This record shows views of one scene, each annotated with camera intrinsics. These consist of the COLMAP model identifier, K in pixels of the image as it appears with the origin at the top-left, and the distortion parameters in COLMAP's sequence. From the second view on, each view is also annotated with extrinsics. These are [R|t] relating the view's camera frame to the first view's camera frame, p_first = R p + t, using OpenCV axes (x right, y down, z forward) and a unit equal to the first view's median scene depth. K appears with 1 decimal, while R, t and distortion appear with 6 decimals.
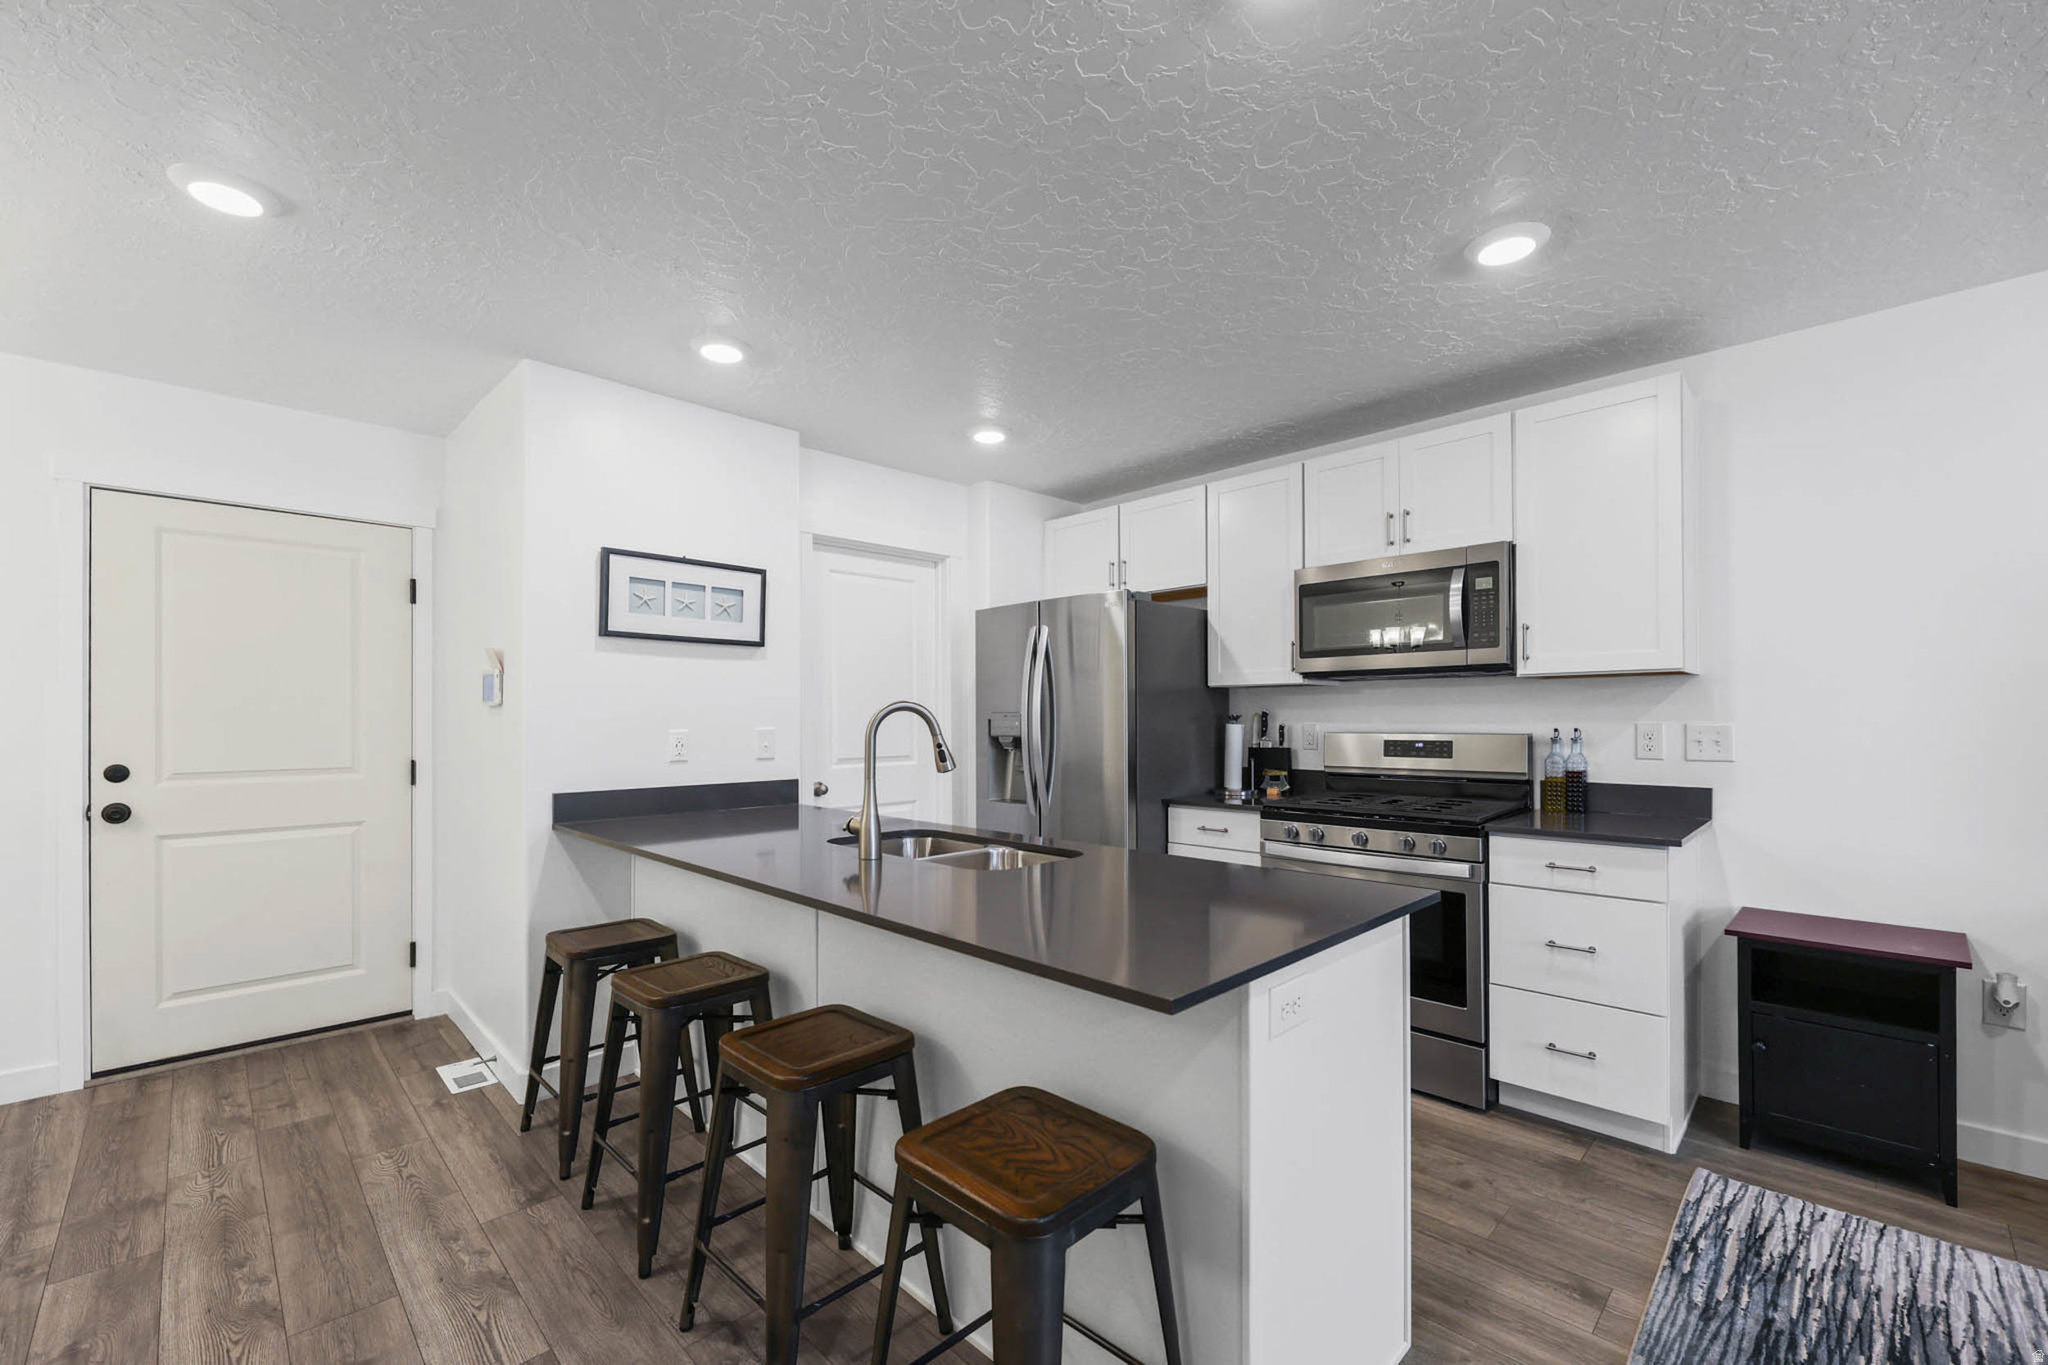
lens RADIAL K [[837.6, 0, 1030.7], [0, 837.6, 714.5], [0, 0, 1]] dist [0.000309, -0.000107]
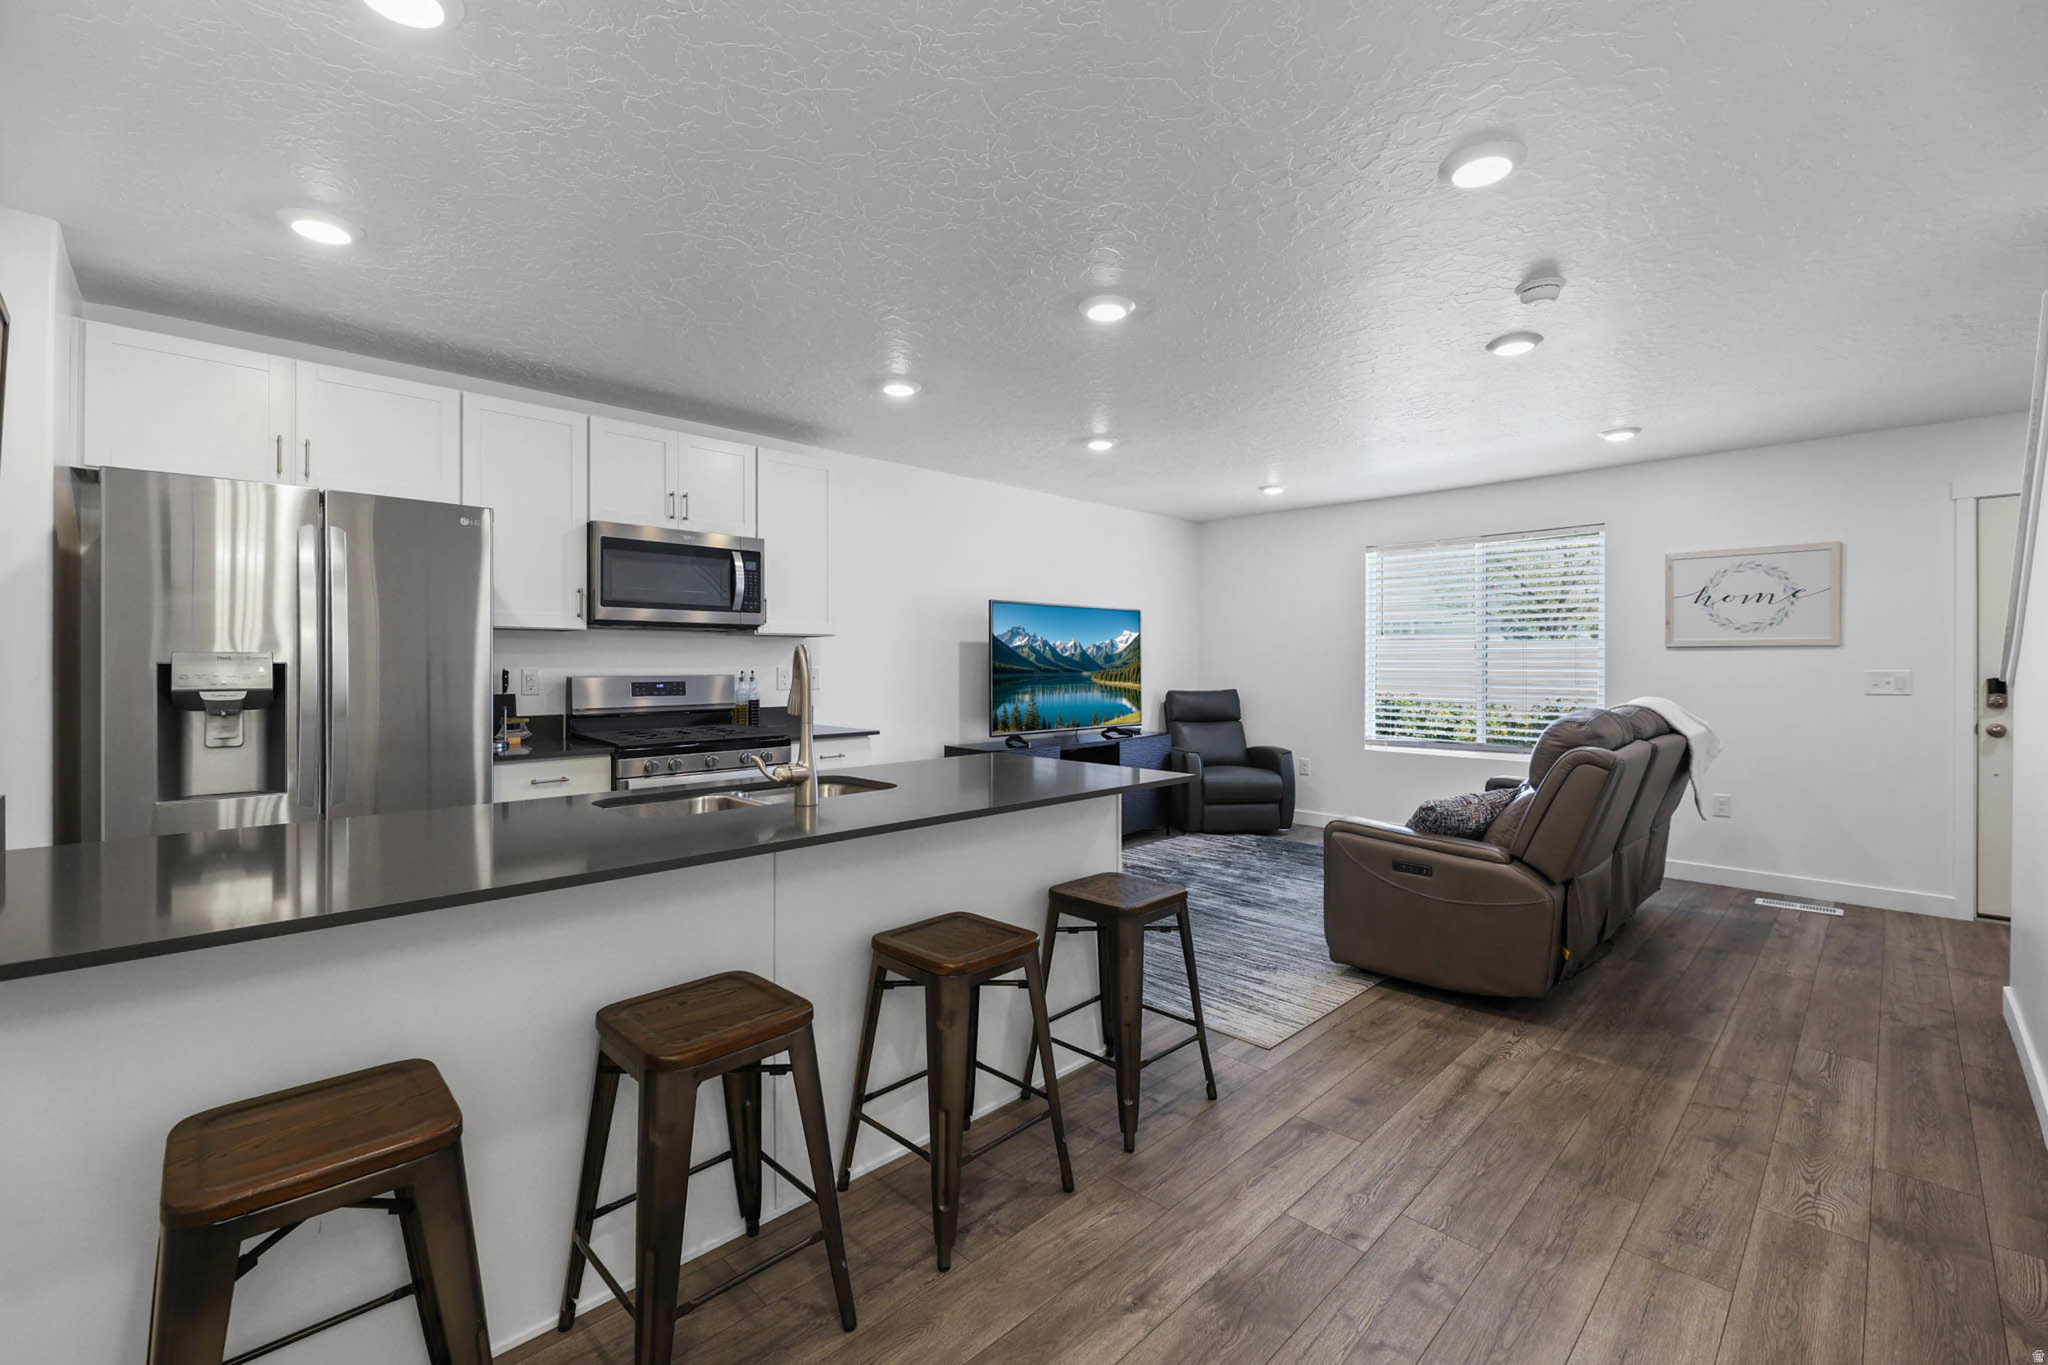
lens RADIAL K [[837.3, 0, 1011.6], [0, 837.3, 659.5], [0, 0, 1]] dist [0.000582, -0.000279]
pose [[0.025692, 0.013120, 0.999584, -0.800265], [-0.007971, 0.999885, -0.012919, 0.011513], [-0.999638, -0.007636, 0.025794, 0.500369]]
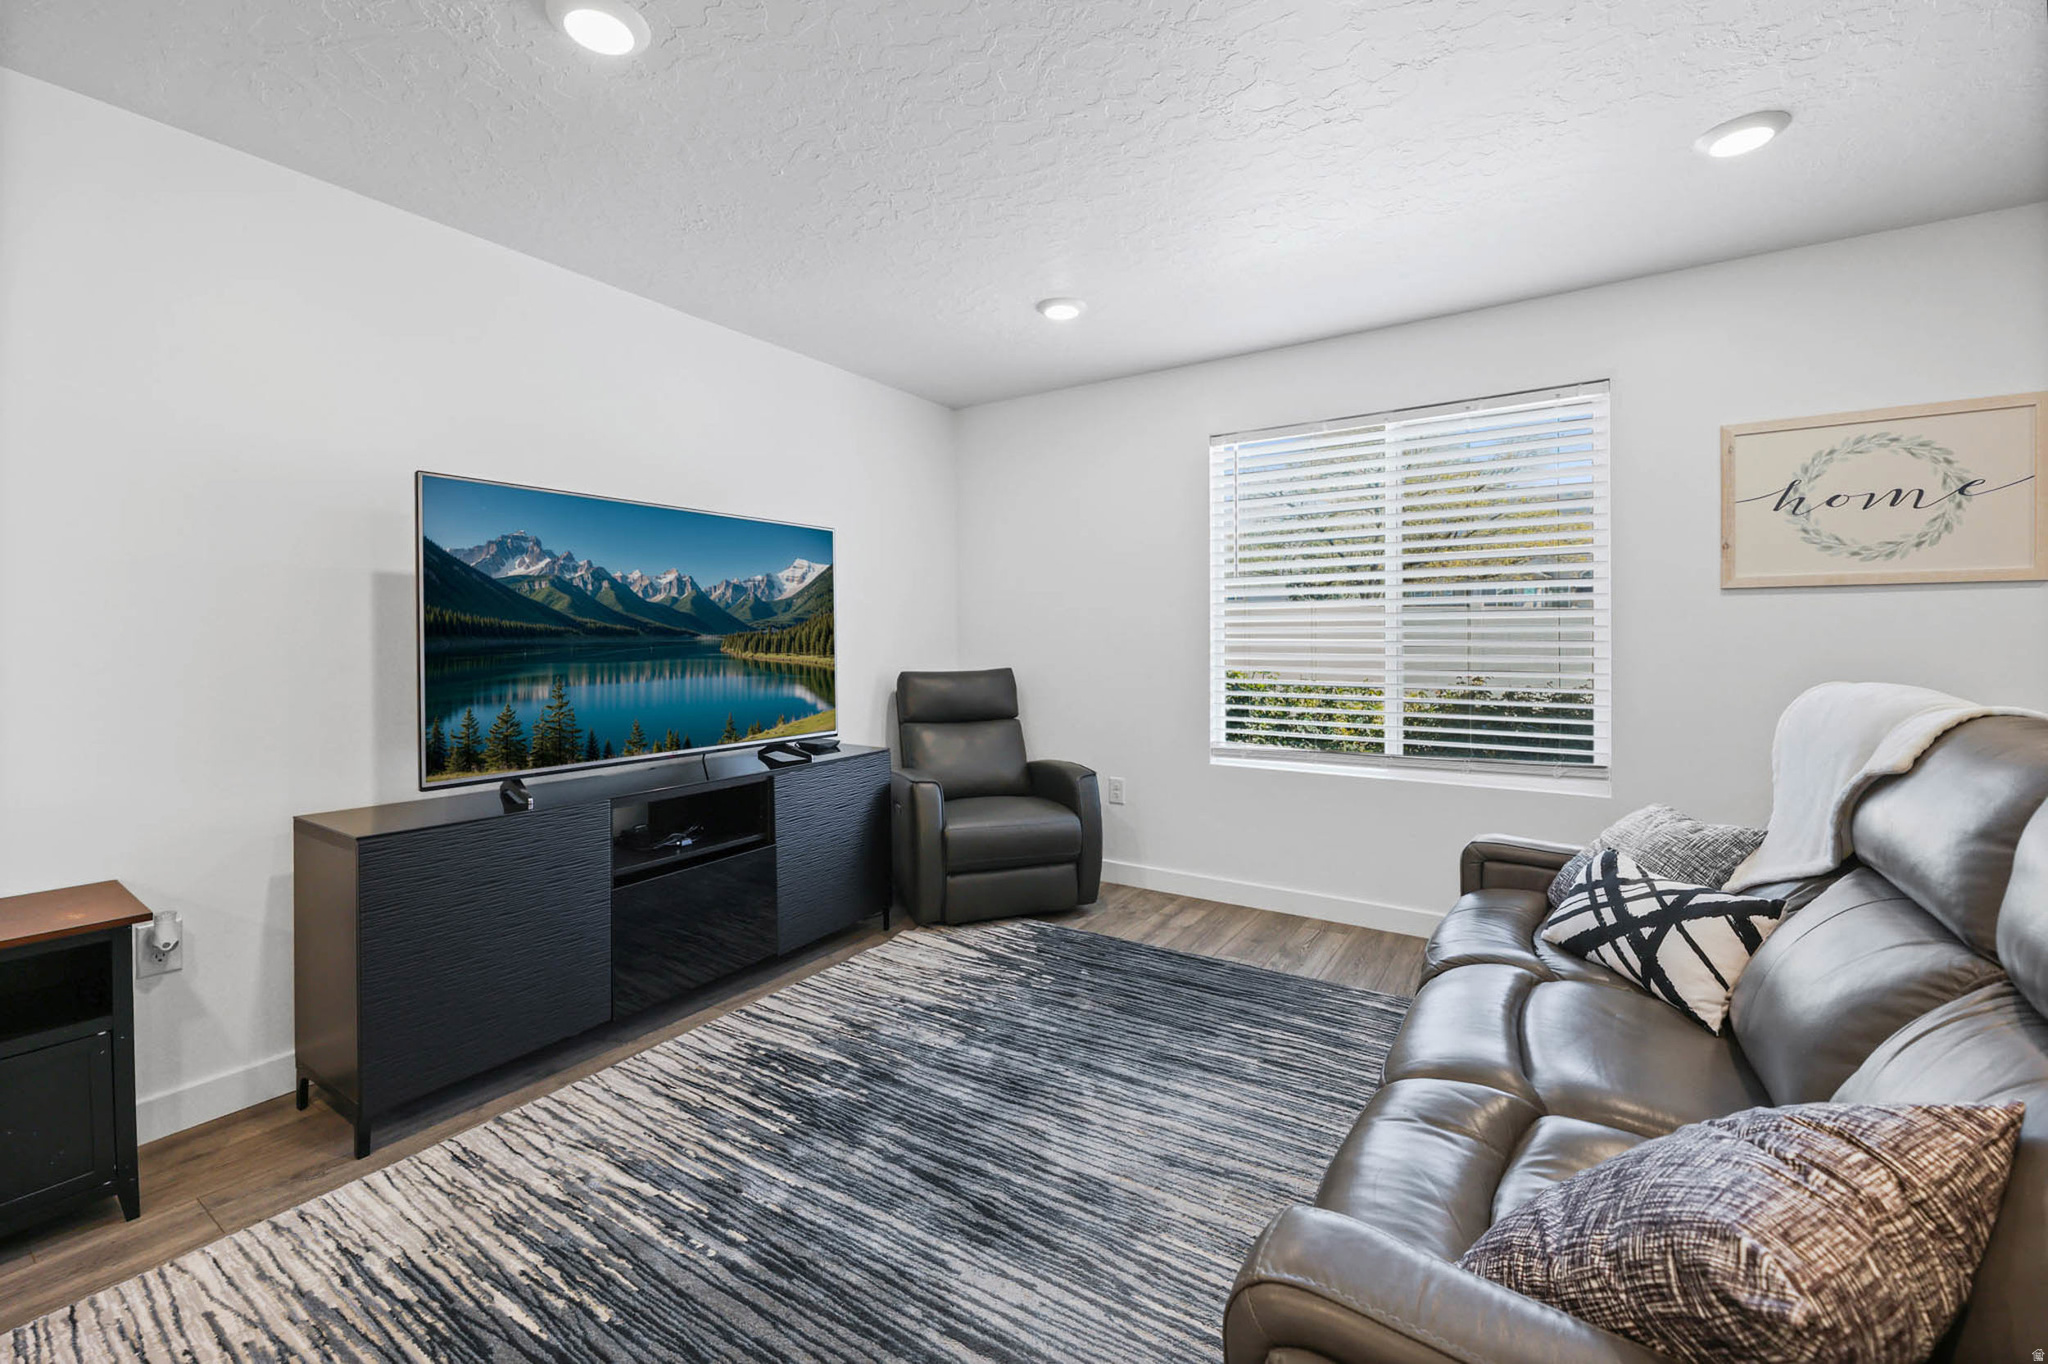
lens RADIAL K [[850.5, 0, 1028.6], [0, 850.5, 639.5], [0, 0, 1]] dist [-0.000792, -0.002927]
pose [[-0.212487, 0.004825, 0.977152, 0.086500], [-0.005541, 0.999966, -0.006142, 0.022252], [-0.977148, -0.006719, -0.212453, 0.226480]]
